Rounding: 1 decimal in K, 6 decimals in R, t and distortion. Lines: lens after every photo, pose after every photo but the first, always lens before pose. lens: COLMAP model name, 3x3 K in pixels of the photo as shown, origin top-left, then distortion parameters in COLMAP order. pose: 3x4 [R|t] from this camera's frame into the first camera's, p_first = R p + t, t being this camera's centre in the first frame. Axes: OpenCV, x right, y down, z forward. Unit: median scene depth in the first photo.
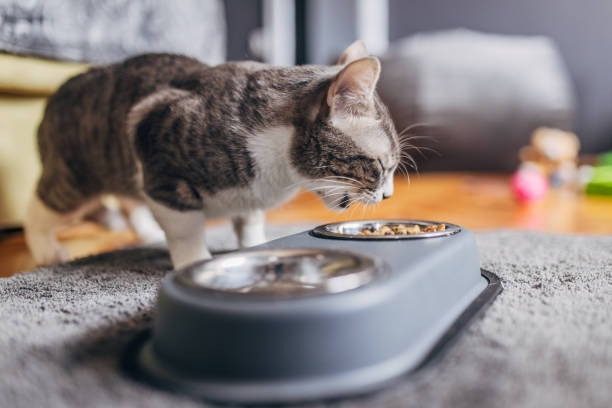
lens RADIAL K [[627.0, 0, 308.7], [0, 627.0, 204.5], [0, 0, 1]] dist [0.015731, 0.000000]
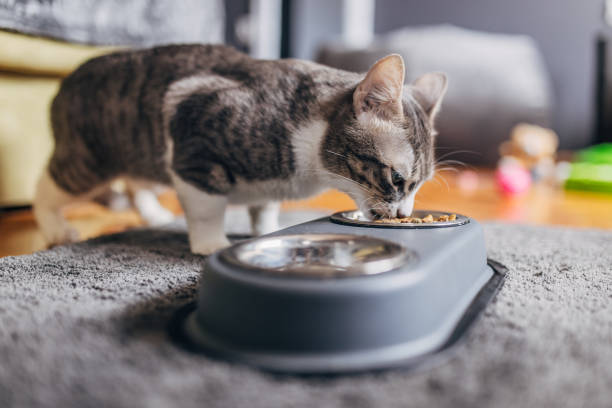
lens RADIAL K [[627.0, 0, 310.3], [0, 627.0, 201.5], [0, 0, 1]] dist [0.015731, 0.000000]
pose [[0.997958, 0.028931, 0.056940, -0.086331], [-0.029878, 0.999428, 0.015845, -0.000742], [-0.056449, -0.017514, 0.998252, -0.053168]]
